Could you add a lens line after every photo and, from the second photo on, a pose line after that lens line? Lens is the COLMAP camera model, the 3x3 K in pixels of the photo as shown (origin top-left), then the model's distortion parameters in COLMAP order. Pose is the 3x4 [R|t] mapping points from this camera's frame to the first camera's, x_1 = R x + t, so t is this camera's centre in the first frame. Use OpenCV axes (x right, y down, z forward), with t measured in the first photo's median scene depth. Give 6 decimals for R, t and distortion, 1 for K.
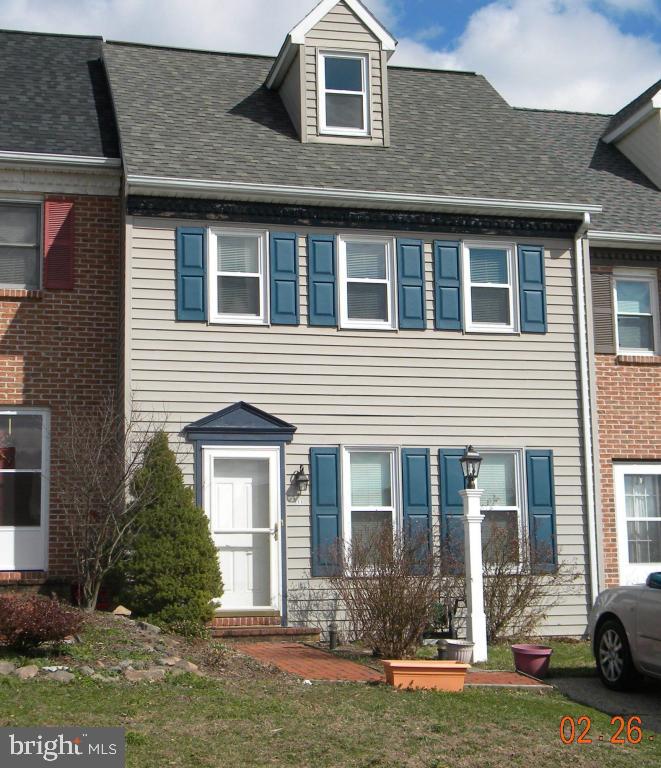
lens RADIAL K [[1291.1, 0, 330.5], [0, 1291.1, 402.2], [0, 0, 1]] dist [0.016684, 0.028884]
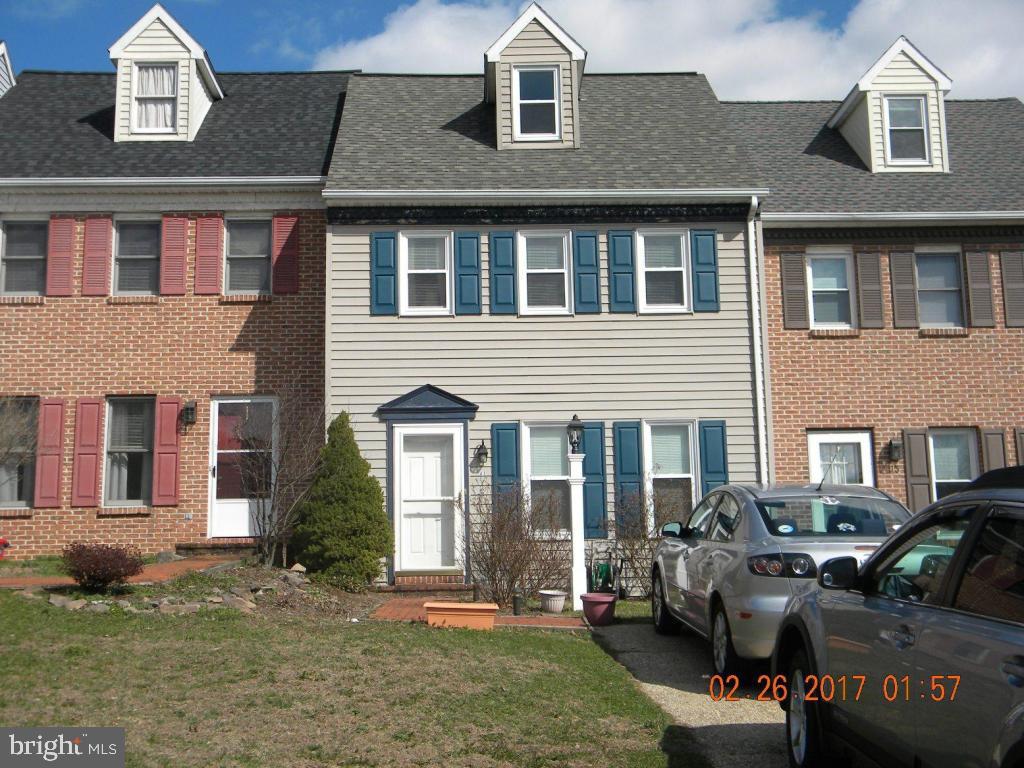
lens RADIAL K [[1213.7, 0, 512.0], [0, 1213.7, 384.0], [0, 0, 1]] dist [0.018019, 0.020451]
pose [[0.976944, -0.033809, -0.210804, 0.213368], [0.031331, 0.999395, -0.015084, 0.016610], [0.211187, 0.008132, 0.977412, -0.015558]]
